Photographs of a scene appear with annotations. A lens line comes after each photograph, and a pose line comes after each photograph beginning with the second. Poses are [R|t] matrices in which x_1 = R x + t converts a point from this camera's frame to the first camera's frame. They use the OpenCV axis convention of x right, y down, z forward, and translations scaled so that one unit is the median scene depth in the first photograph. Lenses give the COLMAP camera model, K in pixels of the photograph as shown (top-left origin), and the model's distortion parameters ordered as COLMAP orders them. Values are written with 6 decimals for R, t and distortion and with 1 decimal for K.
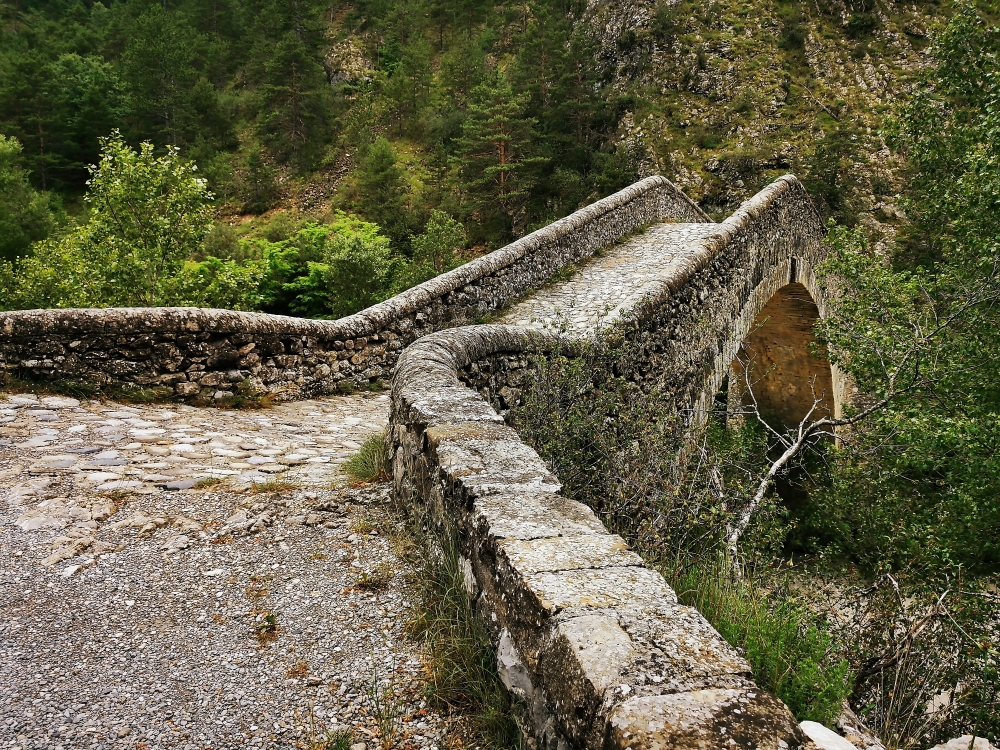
lens RADIAL K [[810.5, 0, 516.7], [0, 810.5, 366.1], [0, 0, 1]] dist [0.080426, -0.098534]
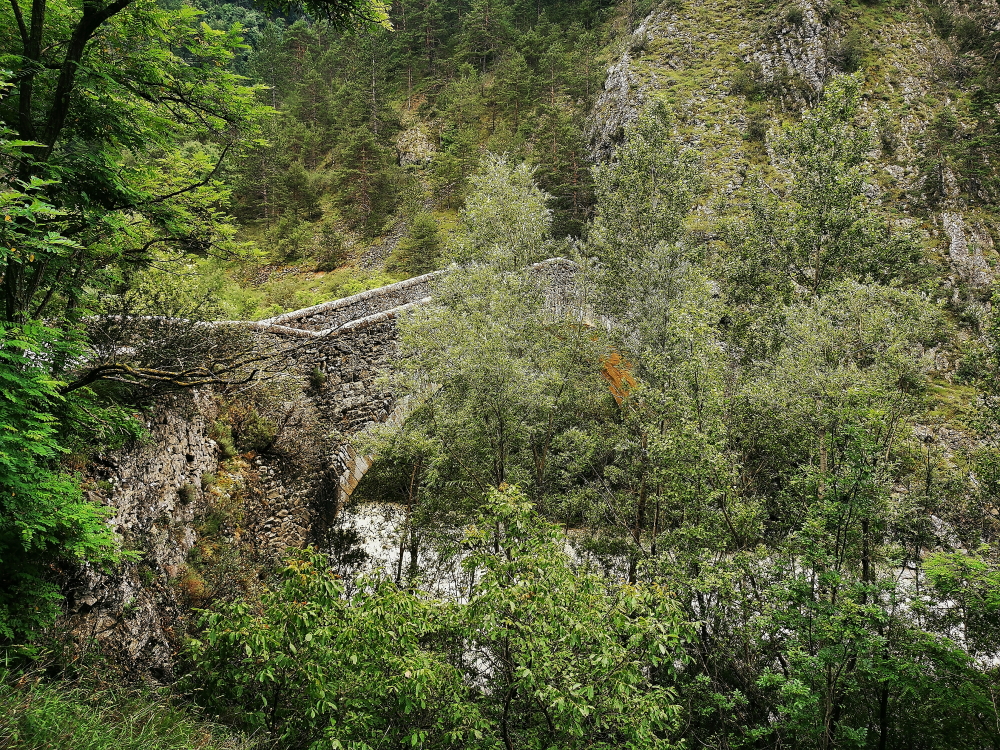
lens RADIAL K [[810.5, 0, 516.7], [0, 810.5, 366.1], [0, 0, 1]] dist [0.080426, -0.098534]
pose [[0.991670, 0.025158, -0.126320, 0.118782], [-0.033382, 0.997429, -0.063413, 0.024293], [0.124400, 0.067101, 0.989961, -0.164329]]
